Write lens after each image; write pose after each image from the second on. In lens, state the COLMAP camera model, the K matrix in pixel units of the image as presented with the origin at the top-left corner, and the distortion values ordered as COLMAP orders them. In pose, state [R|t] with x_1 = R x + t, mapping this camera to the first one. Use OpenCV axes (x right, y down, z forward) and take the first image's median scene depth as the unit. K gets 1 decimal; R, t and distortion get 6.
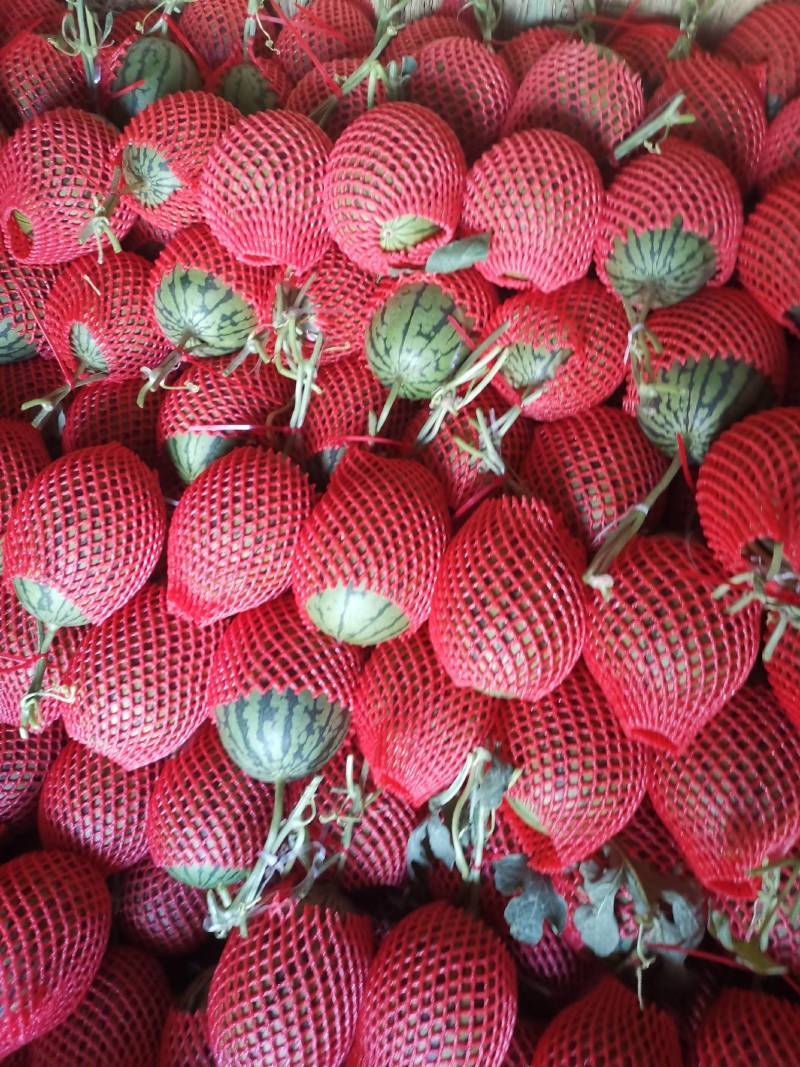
lens RADIAL K [[836.8, 0, 400.0], [0, 836.8, 533.5], [0, 0, 1]] dist [0.066356, -0.076030]
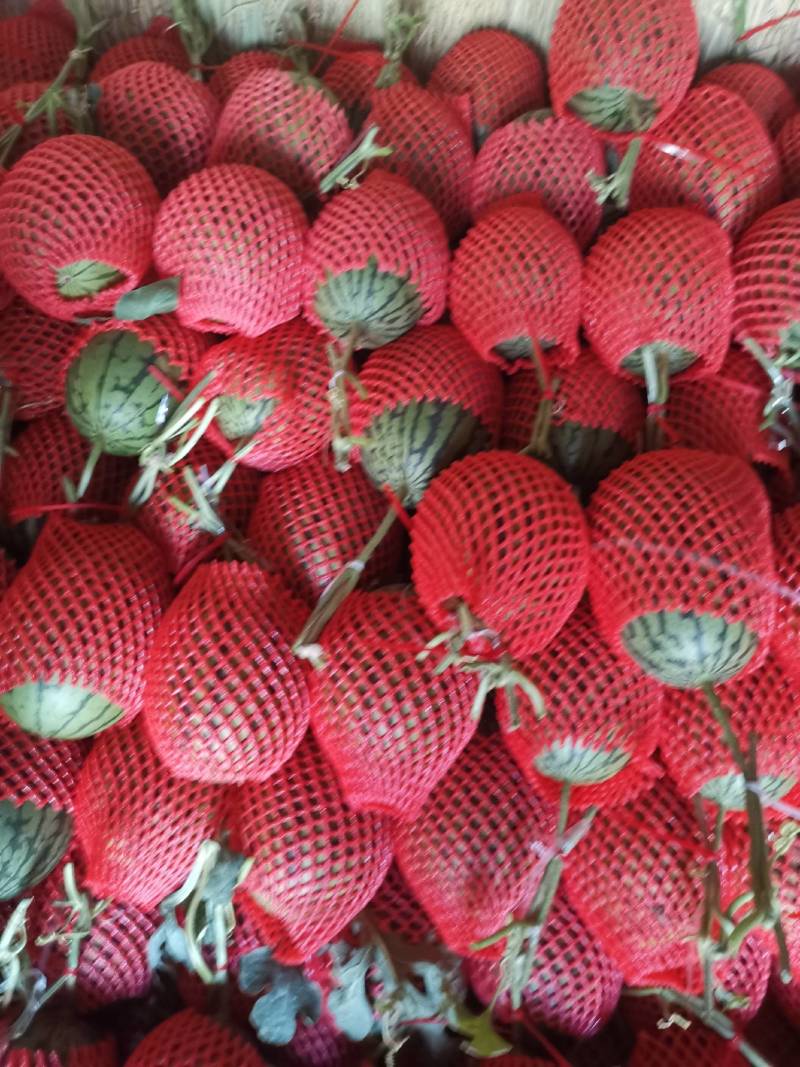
lens RADIAL K [[836.8, 0, 400.0], [0, 836.8, 533.5], [0, 0, 1]] dist [0.066356, -0.076030]
pose [[0.983579, -0.083817, 0.159833, 0.175285], [0.084996, 0.996381, -0.000542, -0.056405], [-0.159209, 0.014118, 0.987144, 0.054260]]
